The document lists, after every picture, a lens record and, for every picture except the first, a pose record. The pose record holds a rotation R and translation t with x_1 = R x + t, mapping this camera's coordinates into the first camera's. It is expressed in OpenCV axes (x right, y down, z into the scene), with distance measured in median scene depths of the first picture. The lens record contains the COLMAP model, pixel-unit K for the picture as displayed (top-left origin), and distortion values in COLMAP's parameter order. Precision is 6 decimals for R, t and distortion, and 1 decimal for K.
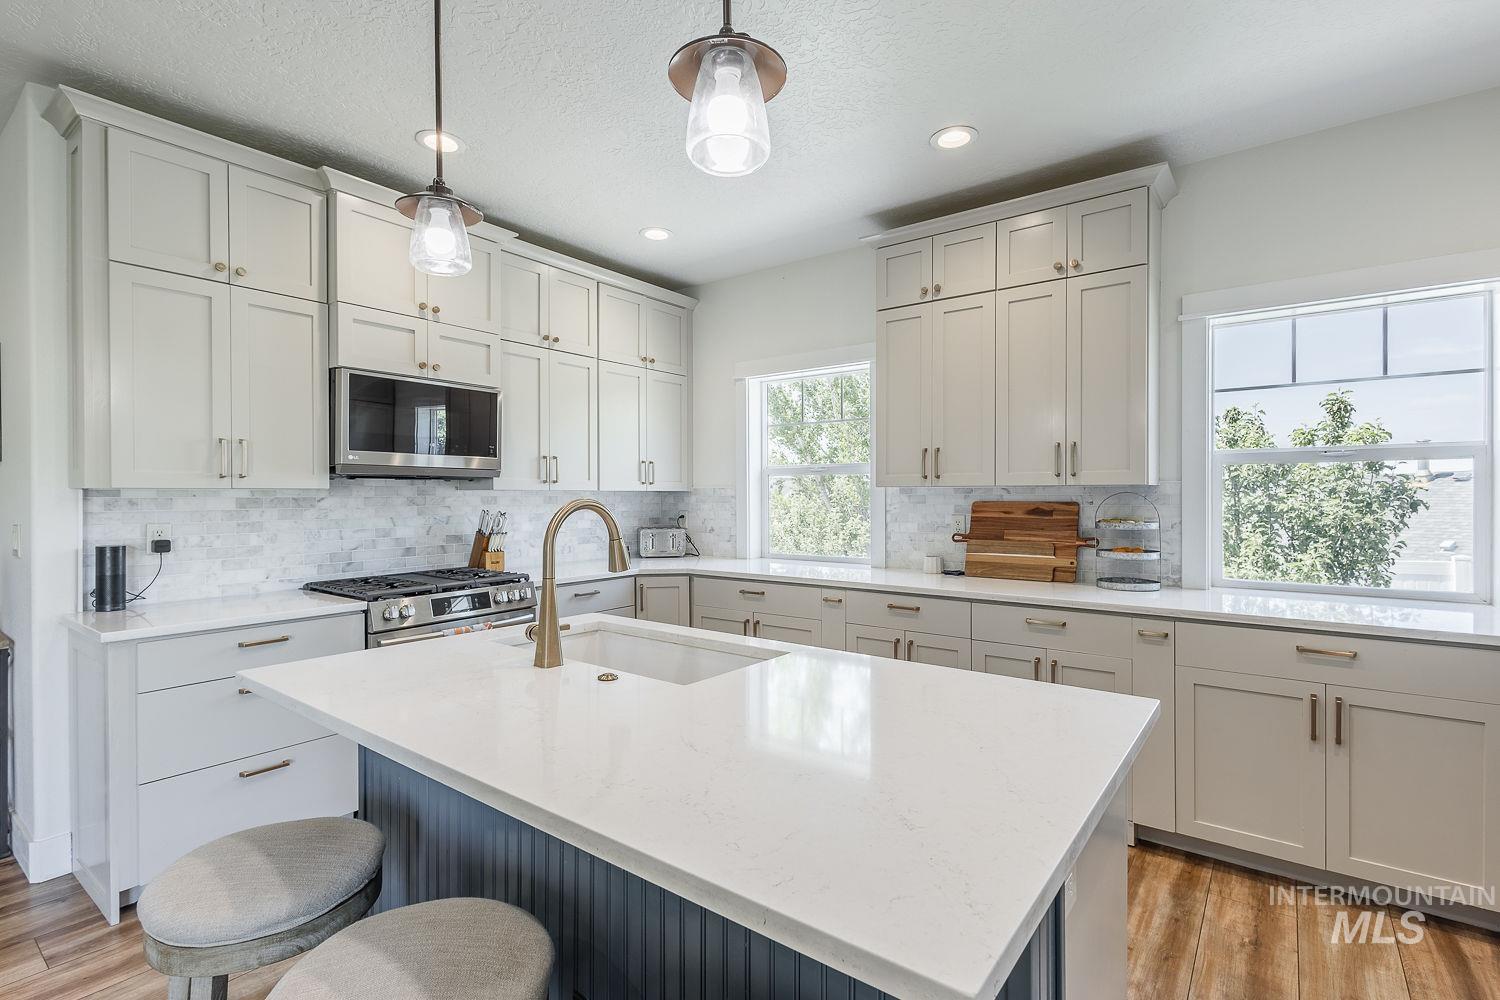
lens RADIAL K [[697.1, 0, 748.7], [0, 697.1, 500.0], [0, 0, 1]] dist [0.004384, 0.000380]
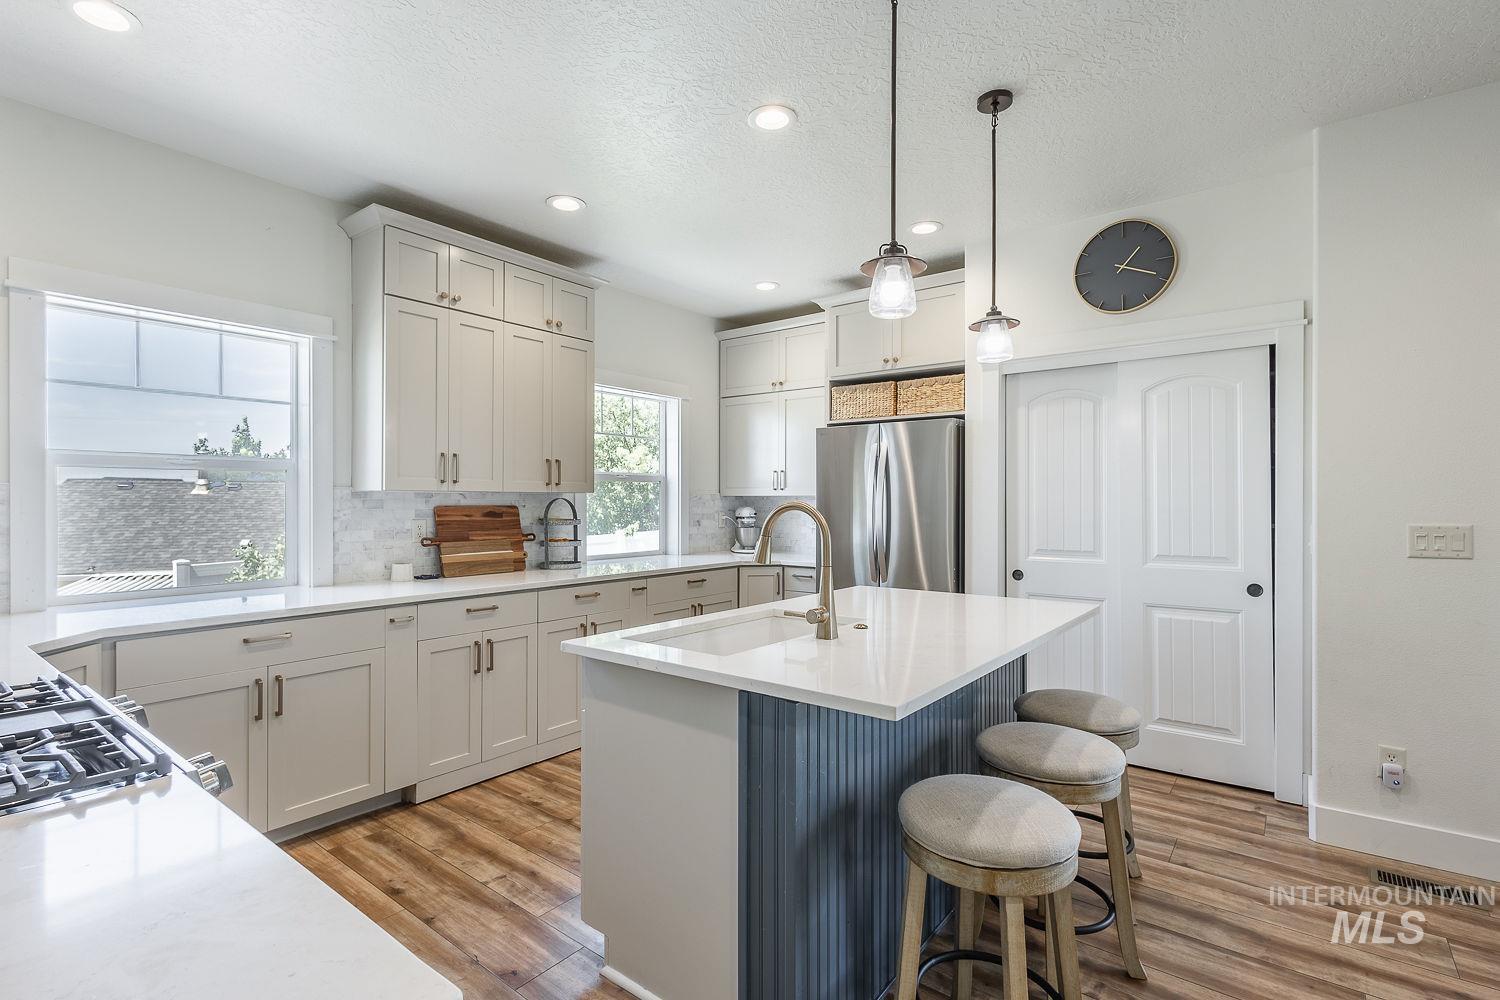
lens RADIAL K [[697.1, 0, 745.3], [0, 697.1, 501.2], [0, 0, 1]] dist [0.004384, 0.000380]
pose [[0.016843, 0.002360, 0.999855, -0.740187], [0.005153, 0.999984, -0.002448, -0.000087], [-0.999845, 0.005193, 0.016830, 0.552119]]
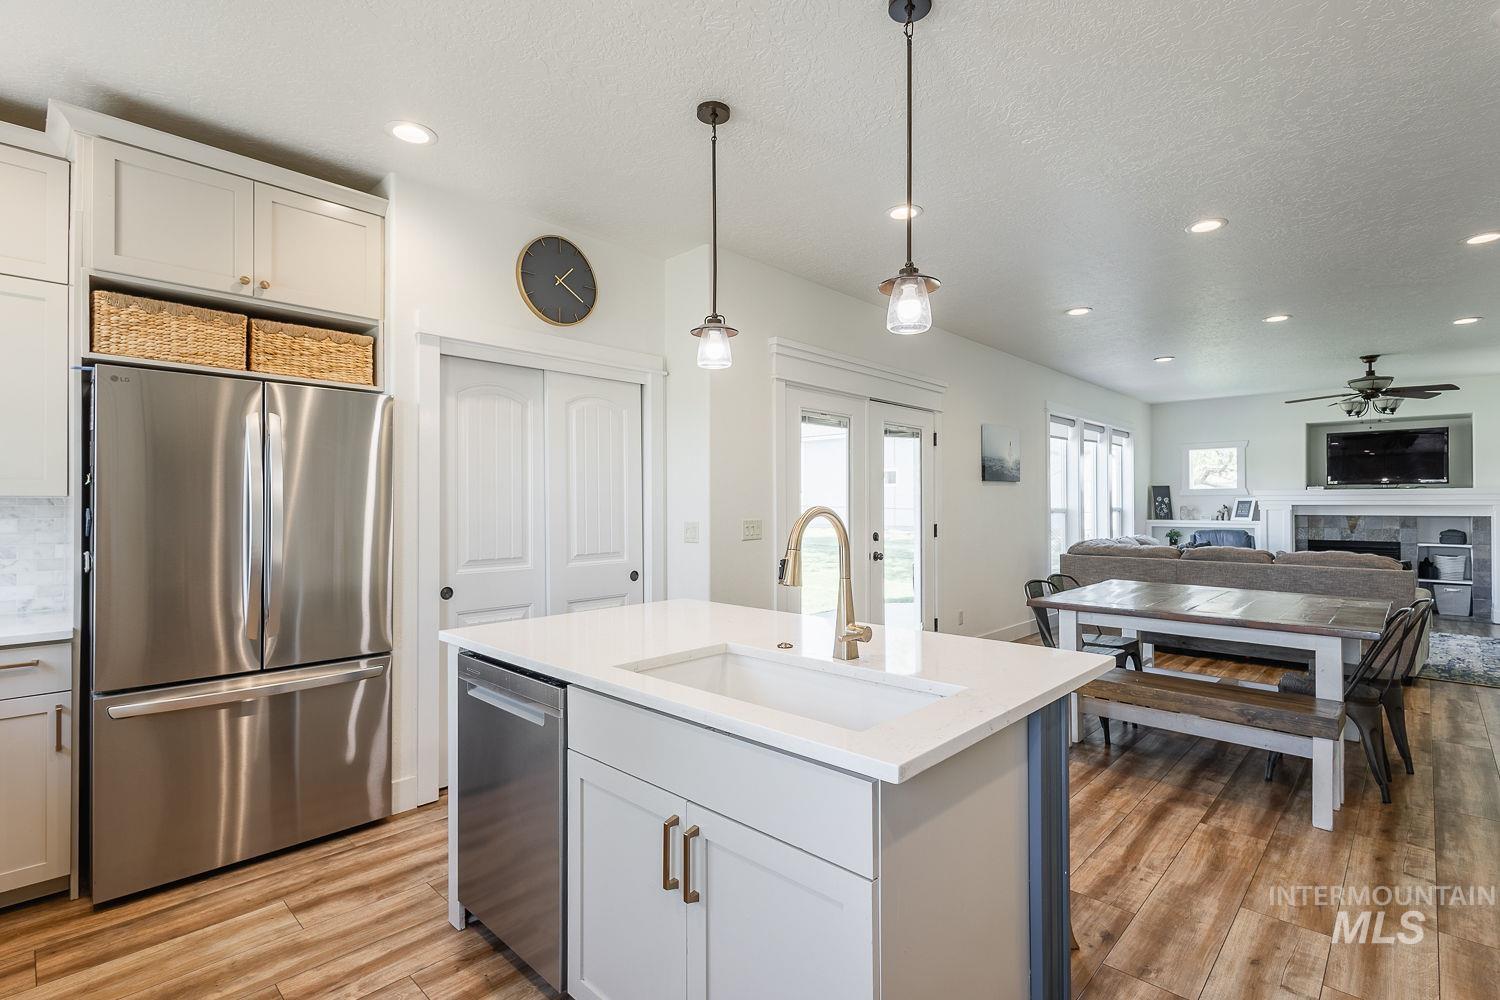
lens RADIAL K [[697.1, 0, 757.6], [0, 697.1, 500.3], [0, 0, 1]] dist [0.004384, 0.000380]
pose [[-0.993623, 0.004857, 0.112645, -0.136926], [0.004866, 0.999988, -0.000195, -0.006295], [-0.112645, 0.000354, -0.993635, 1.031781]]
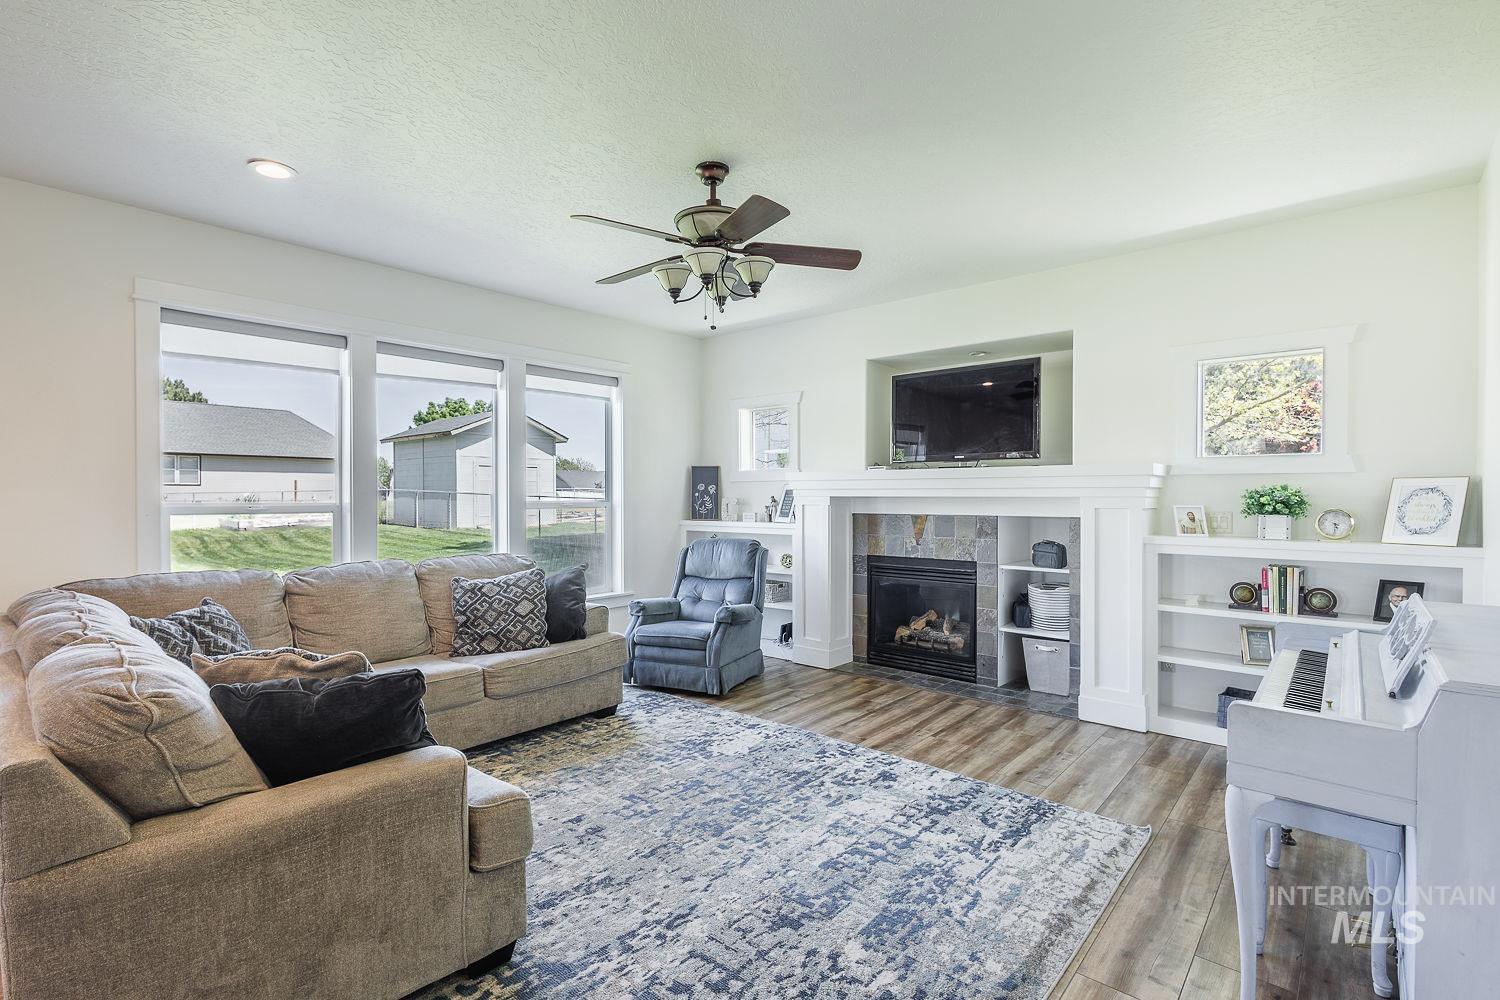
lens RADIAL K [[697.1, 0, 748.5], [0, 697.1, 504.1], [0, 0, 1]] dist [0.004384, 0.000380]
pose [[-0.997588, 0.003997, 0.069291, -1.757867], [0.005445, 0.999771, 0.020714, 0.003986], [-0.069193, 0.021041, -0.997381, -0.252336]]
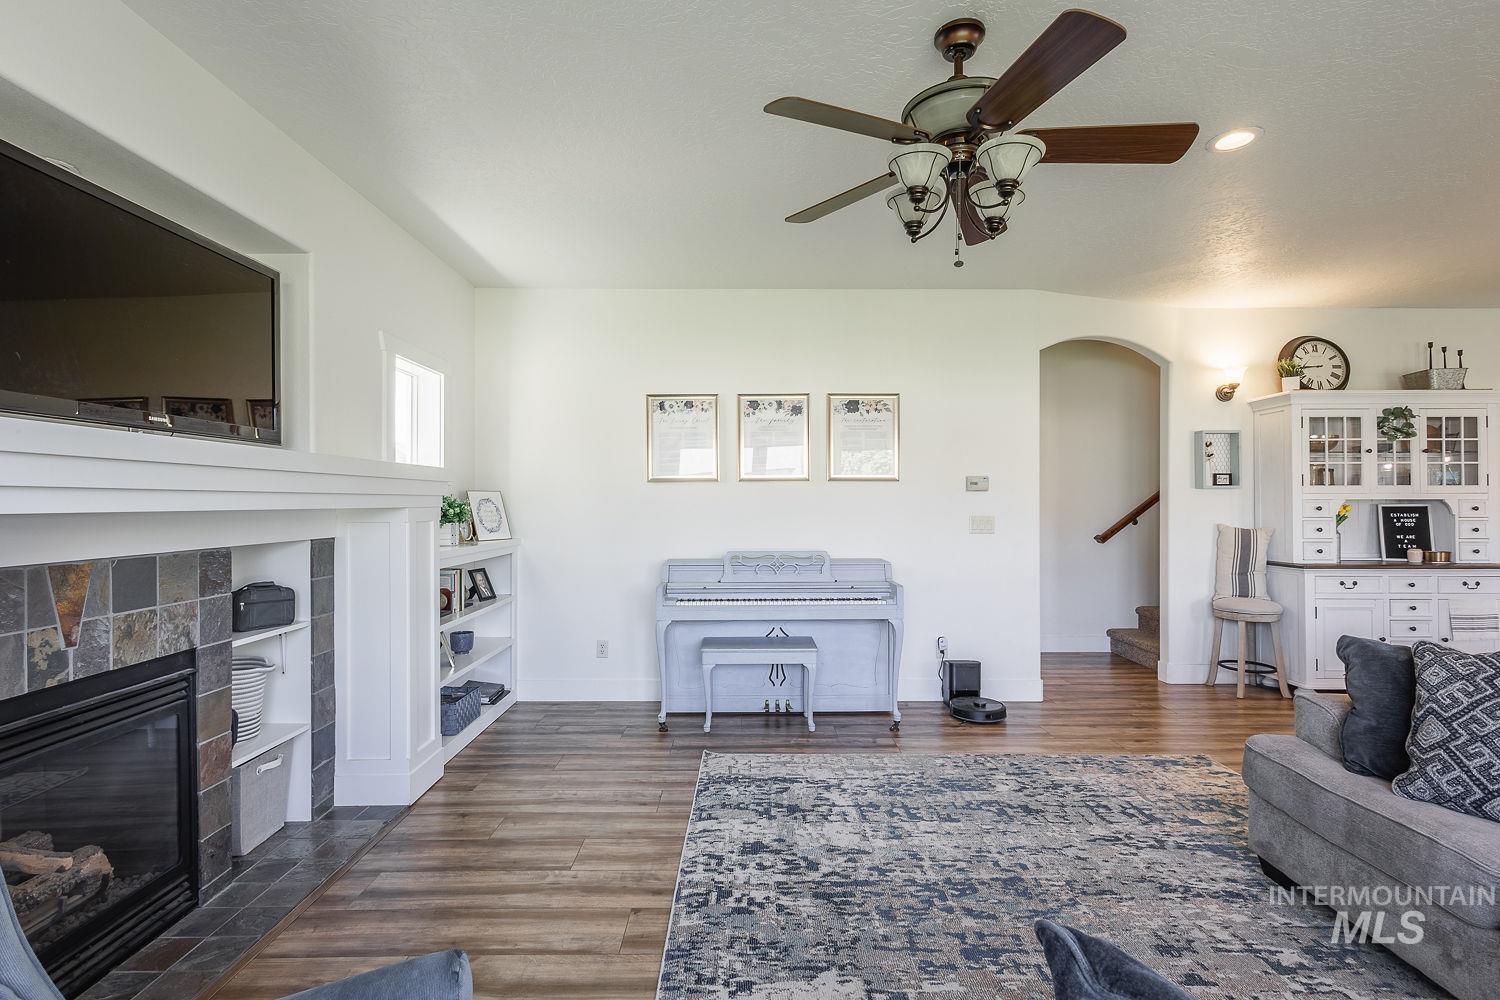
lens RADIAL K [[697.1, 0, 746.9], [0, 697.1, 500.6], [0, 0, 1]] dist [0.004384, 0.000380]
pose [[0.607237, 0.002701, -0.794516, -1.269027], [-0.005708, 0.999983, -0.000963, 0.008517], [0.794500, 0.005120, 0.607243, -1.680202]]
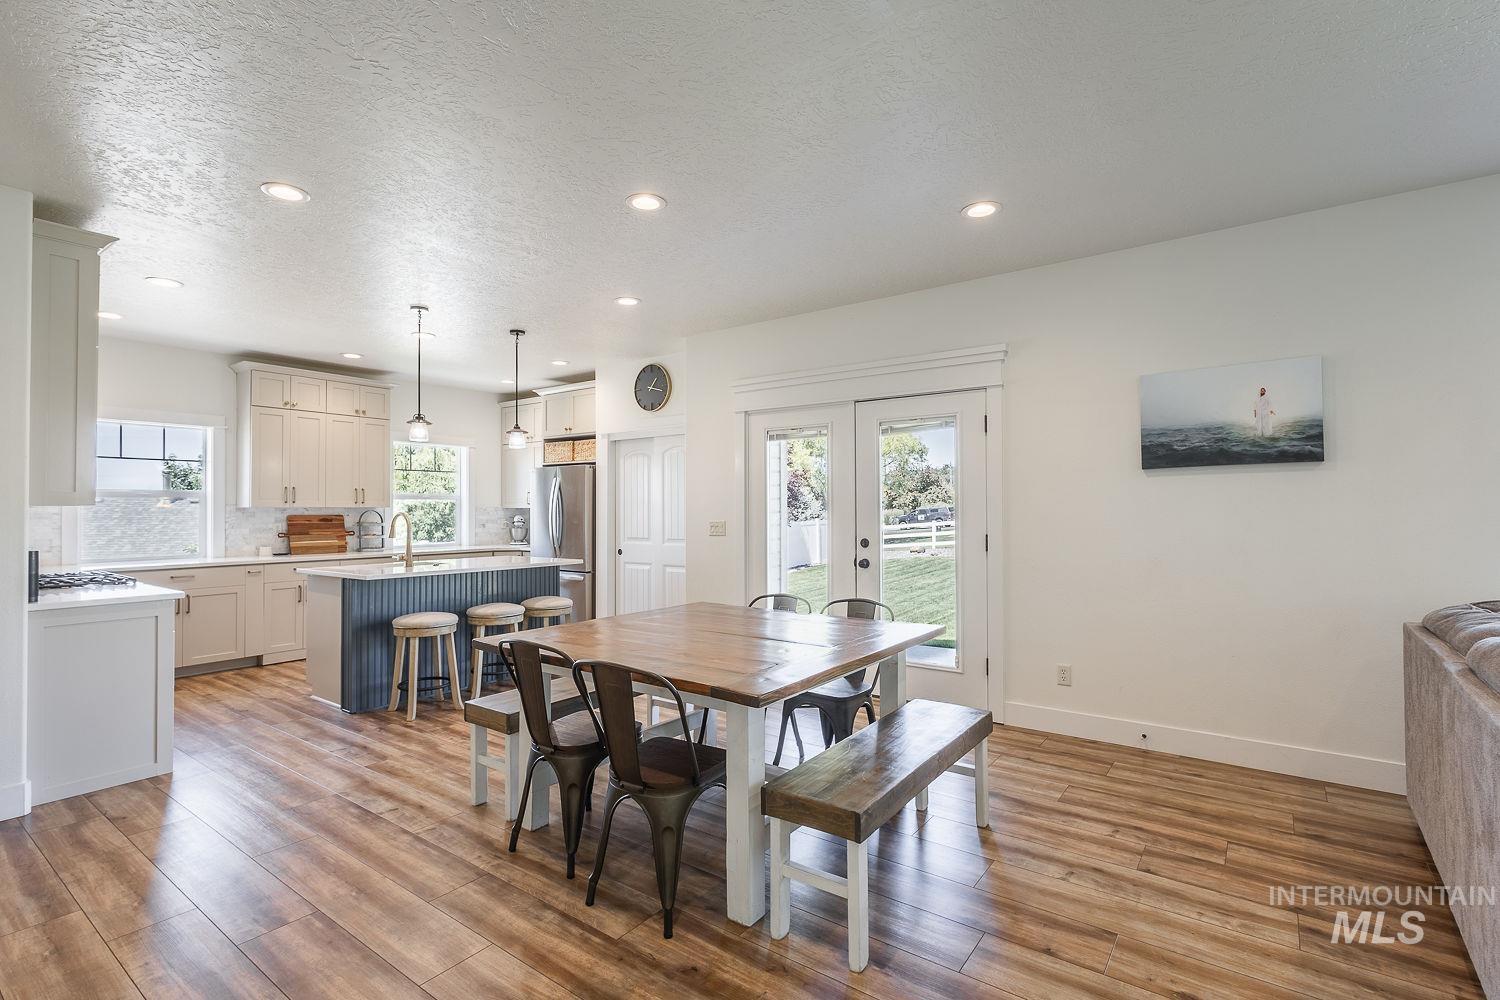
lens RADIAL K [[697.1, 0, 749.0], [0, 697.1, 500.9], [0, 0, 1]] dist [0.004384, 0.000380]
pose [[-0.012820, 0.015981, 0.999790, -1.640902], [0.010468, 0.999820, -0.015847, 0.006513], [-0.999863, 0.010263, -0.012984, -0.218146]]
